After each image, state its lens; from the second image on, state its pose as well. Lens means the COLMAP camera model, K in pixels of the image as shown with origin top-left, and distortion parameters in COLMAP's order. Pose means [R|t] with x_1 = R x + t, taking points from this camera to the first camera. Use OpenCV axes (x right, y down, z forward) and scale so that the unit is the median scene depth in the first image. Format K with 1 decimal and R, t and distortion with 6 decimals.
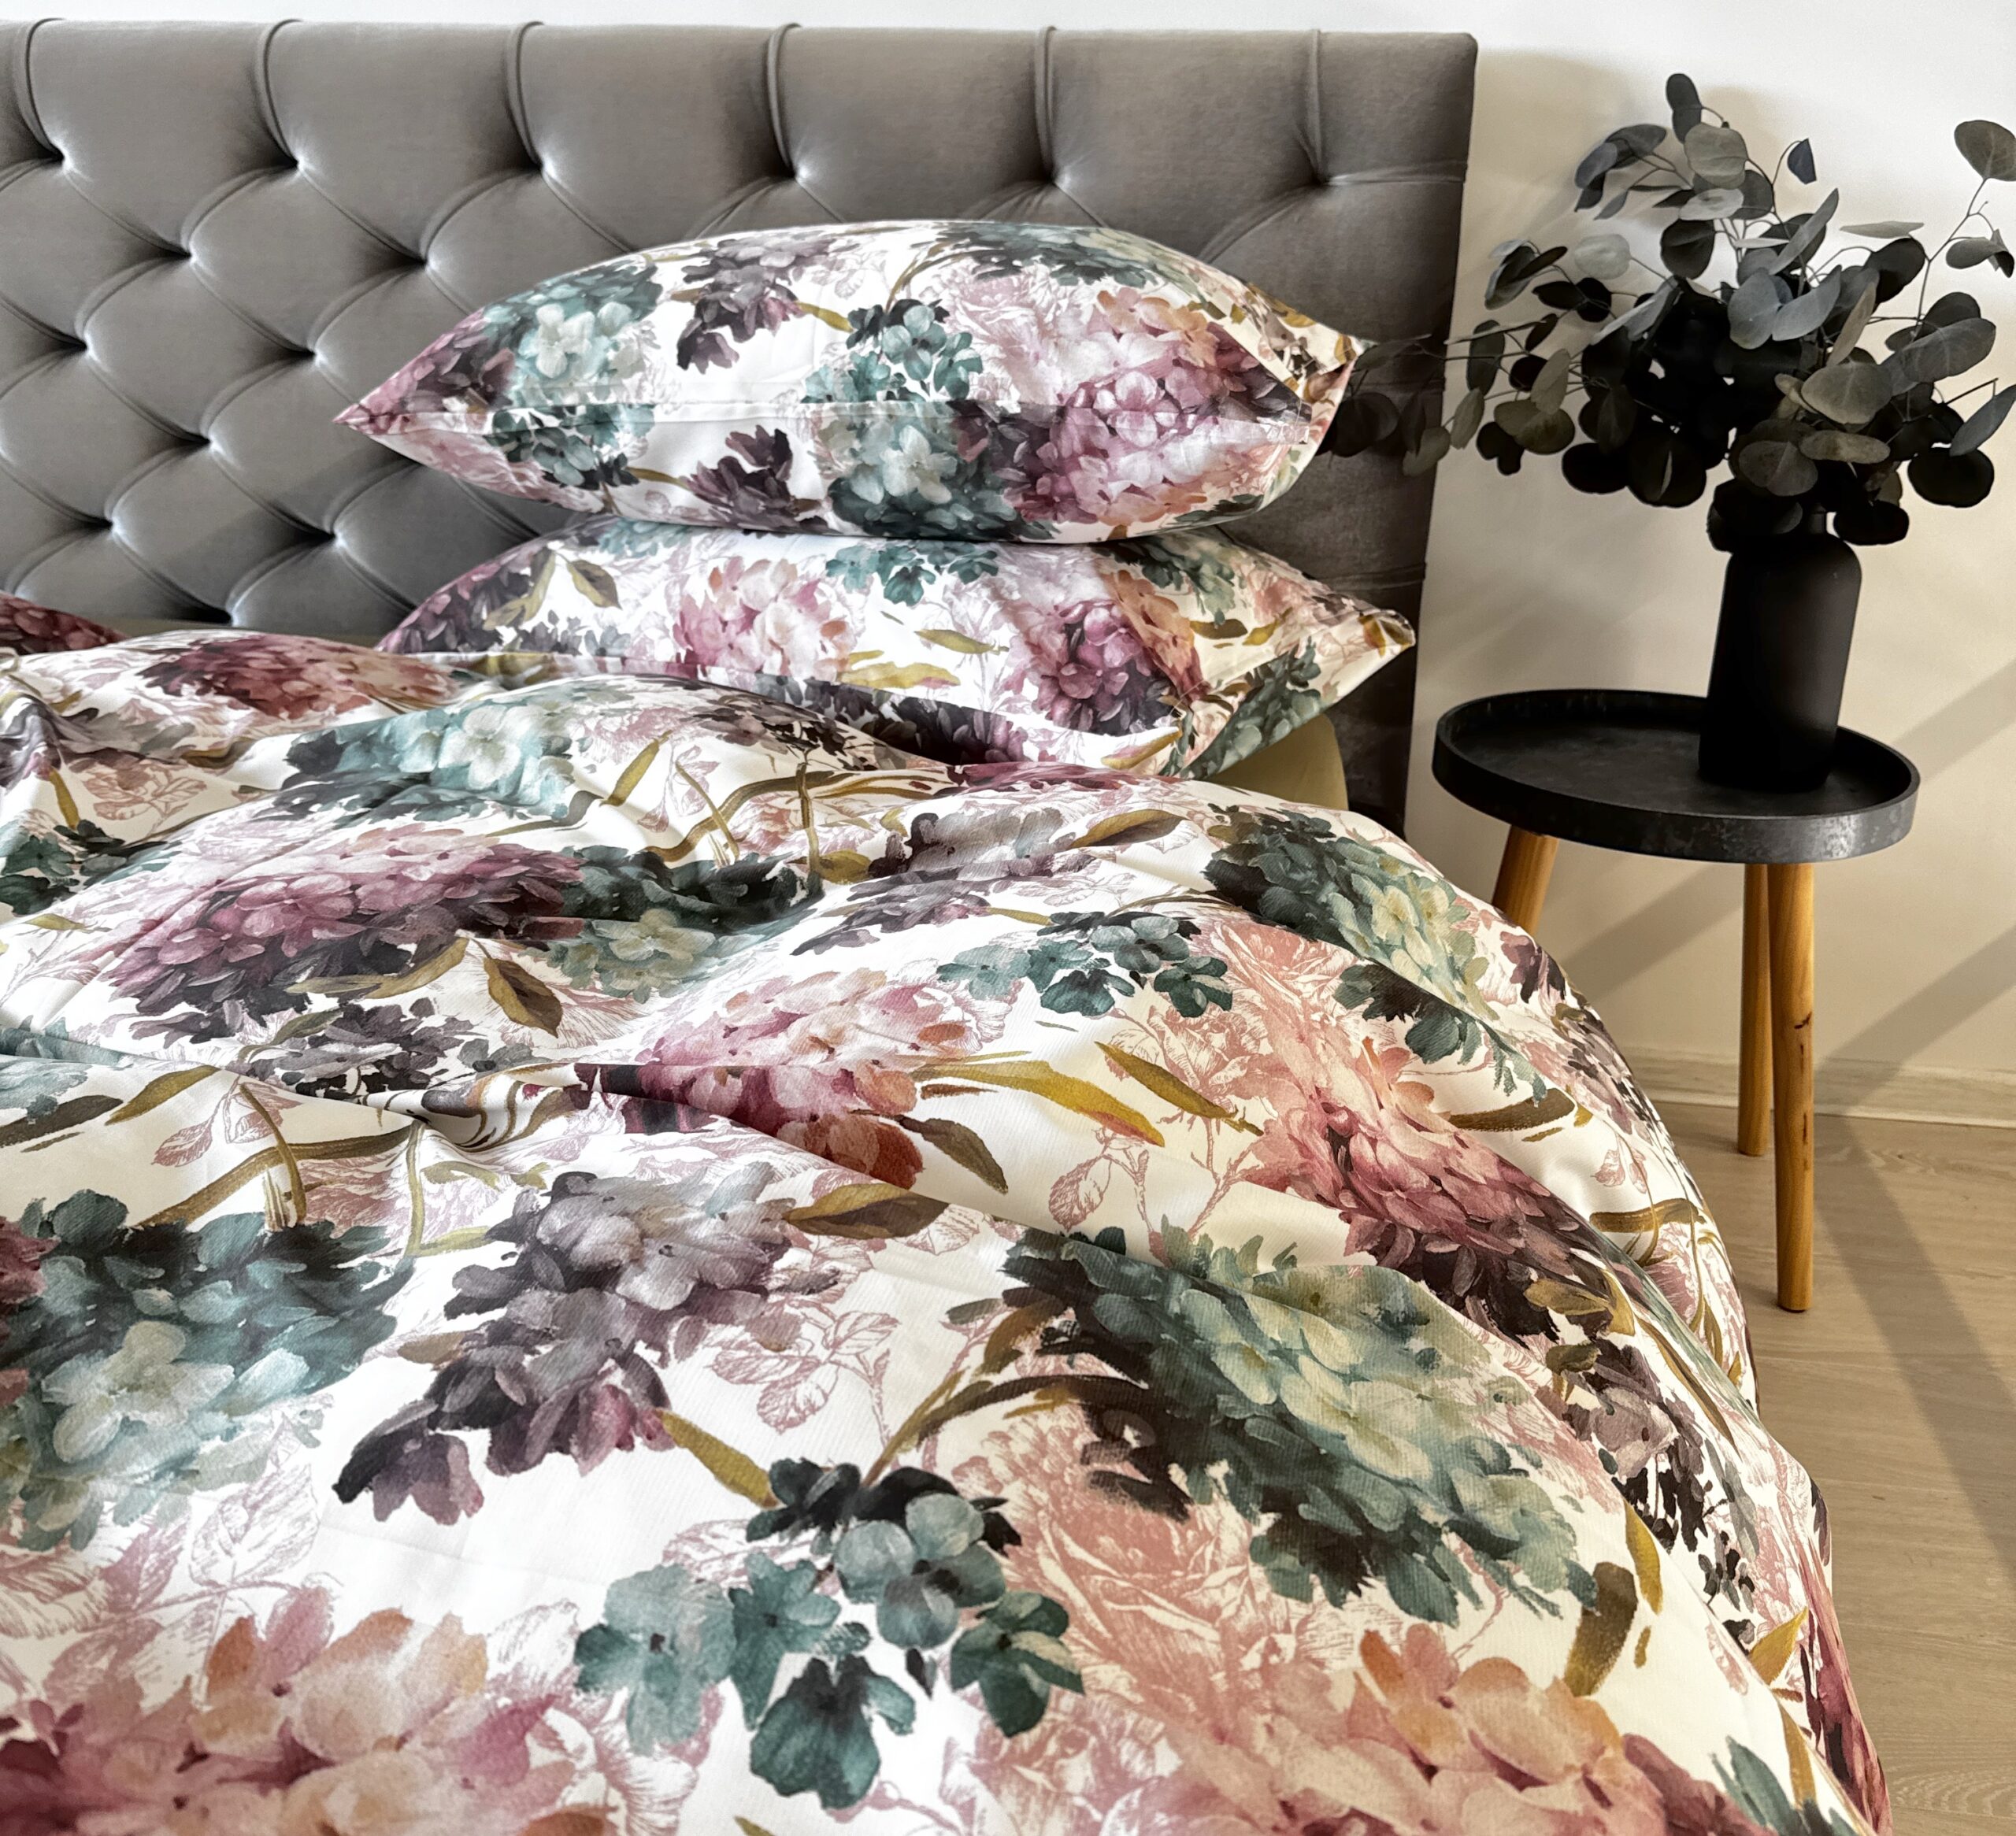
lens RADIAL K [[1925.0, 0, 1009.7], [0, 1925.0, 827.2], [0, 0, 1]] dist [0.191579, -0.434260]
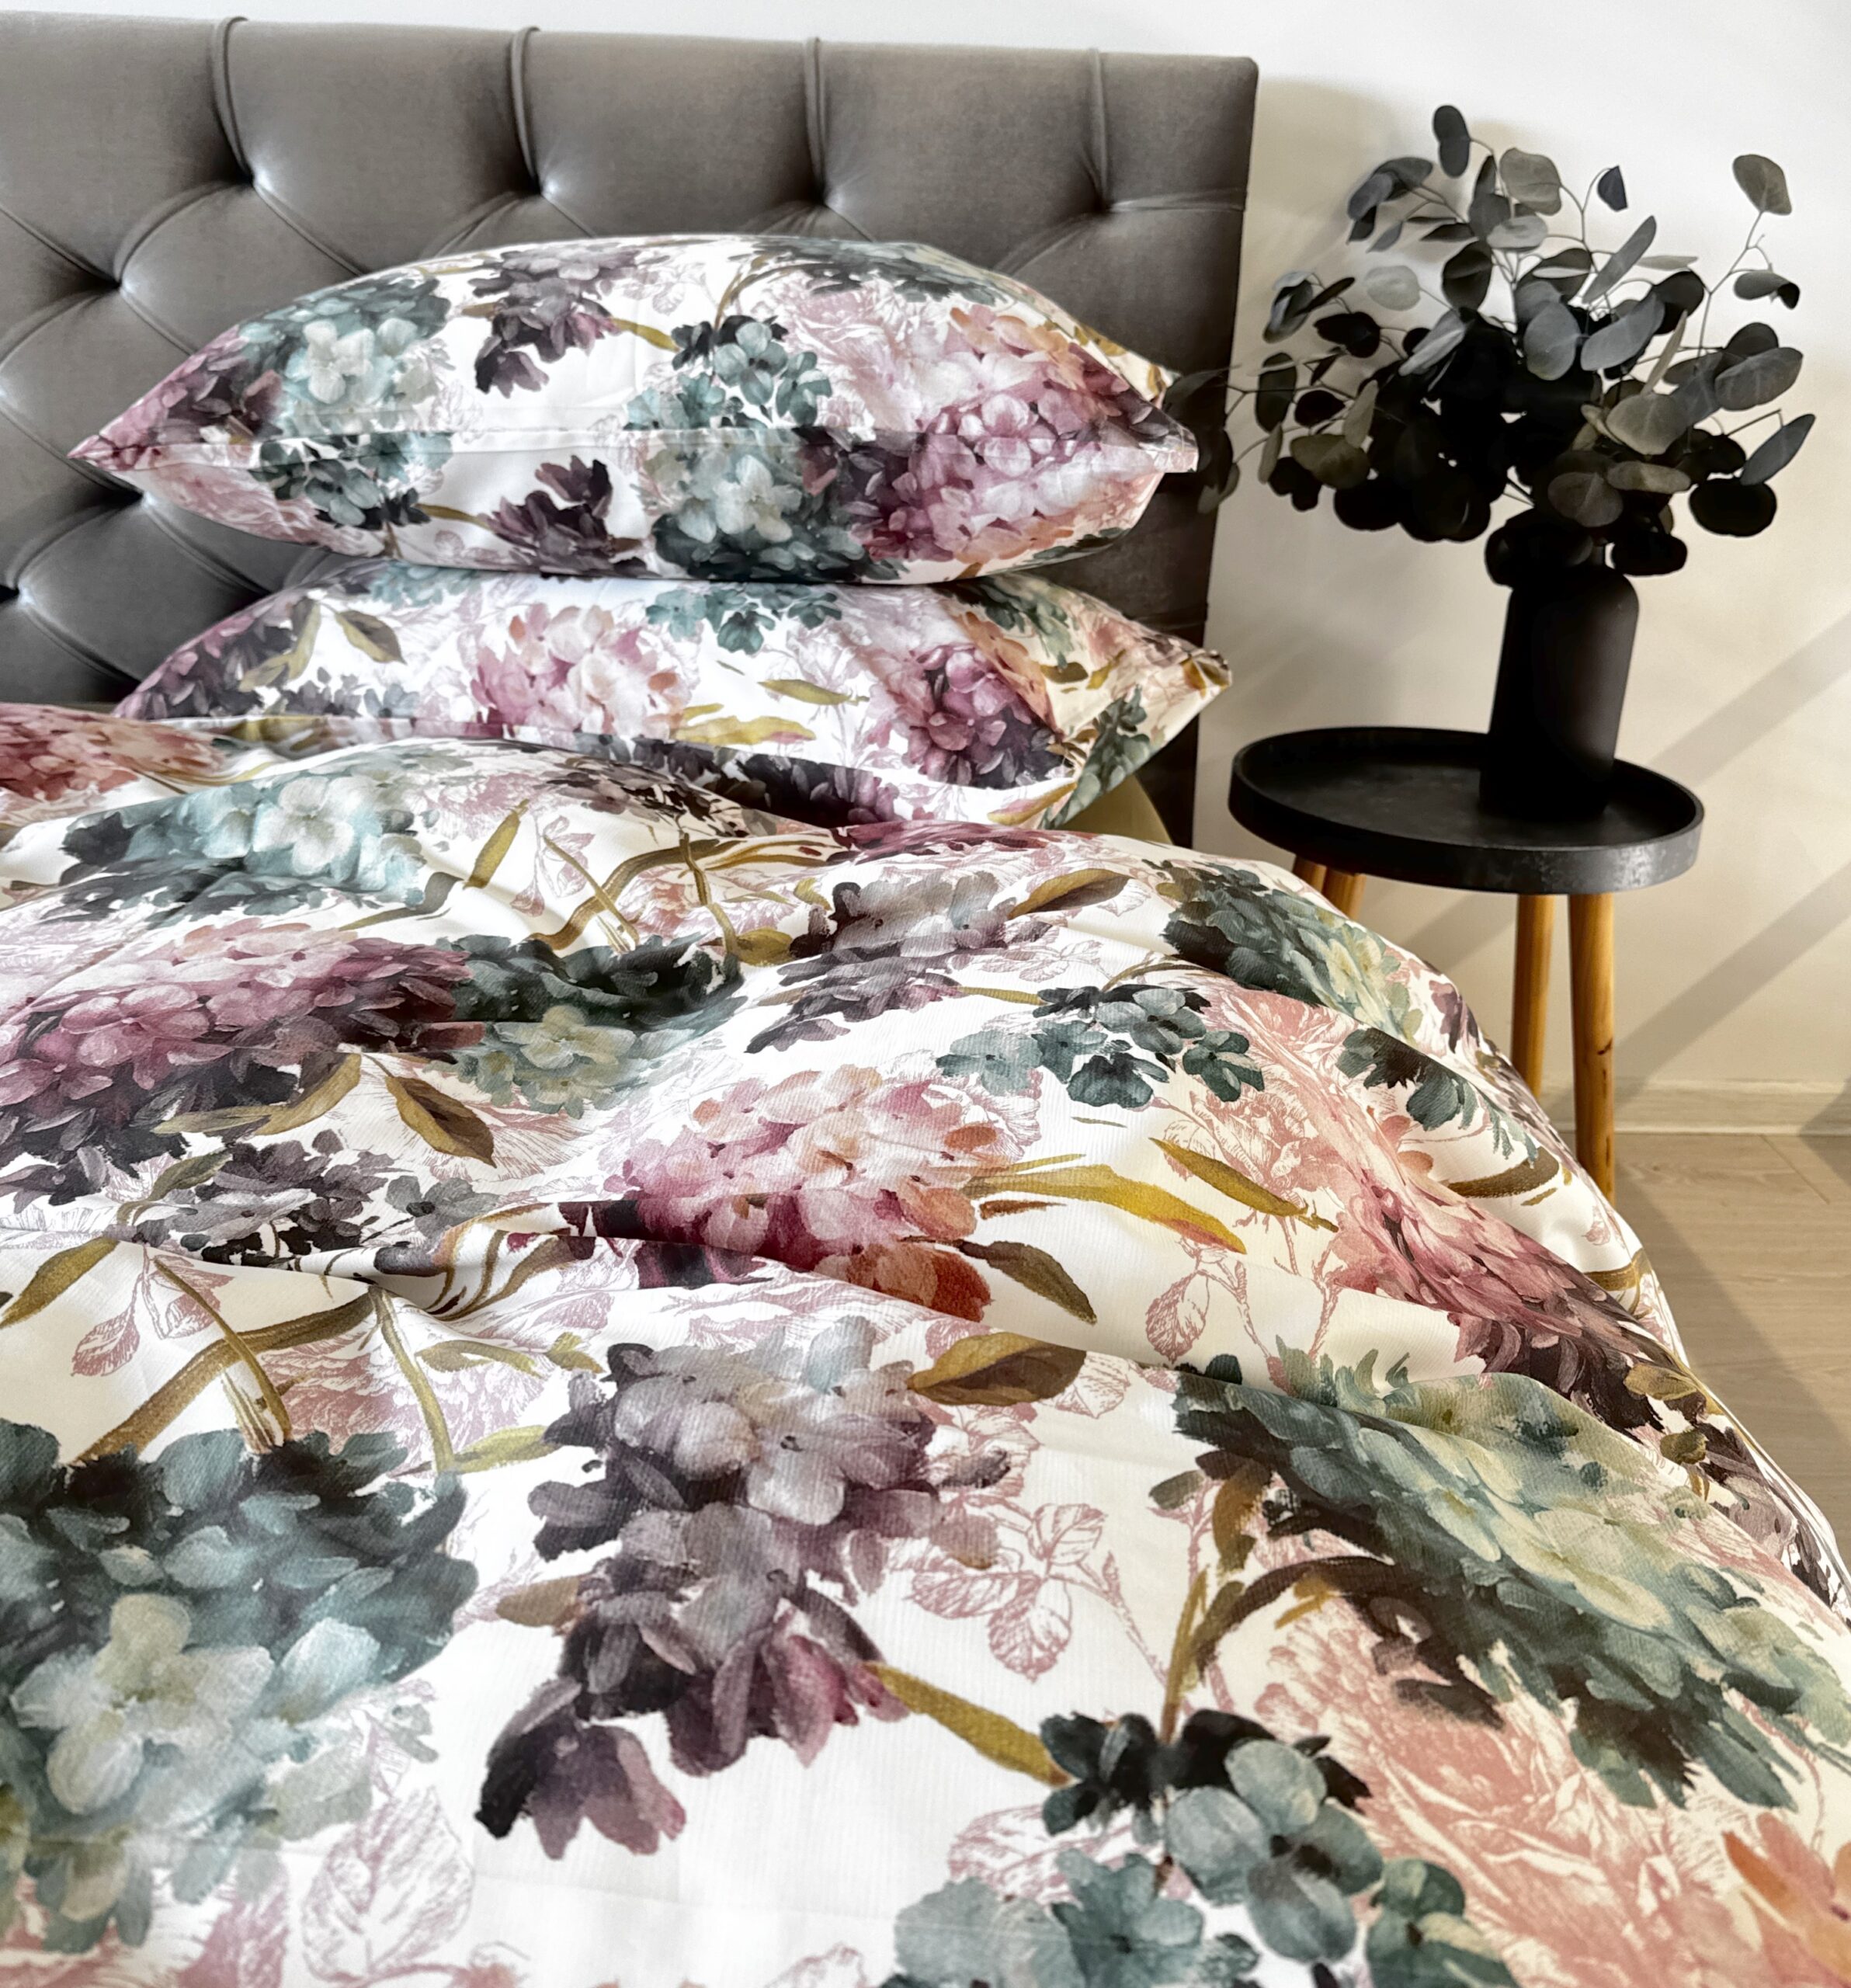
lens RADIAL K [[1861.1, 0, 934.5], [0, 1861.1, 913.3], [0, 0, 1]] dist [0.192967, -0.460627]
pose [[0.985416, -0.043489, 0.164513, -0.119704], [0.039905, 0.998890, 0.025034, -0.010740], [-0.165419, -0.018104, 0.986057, 0.109832]]
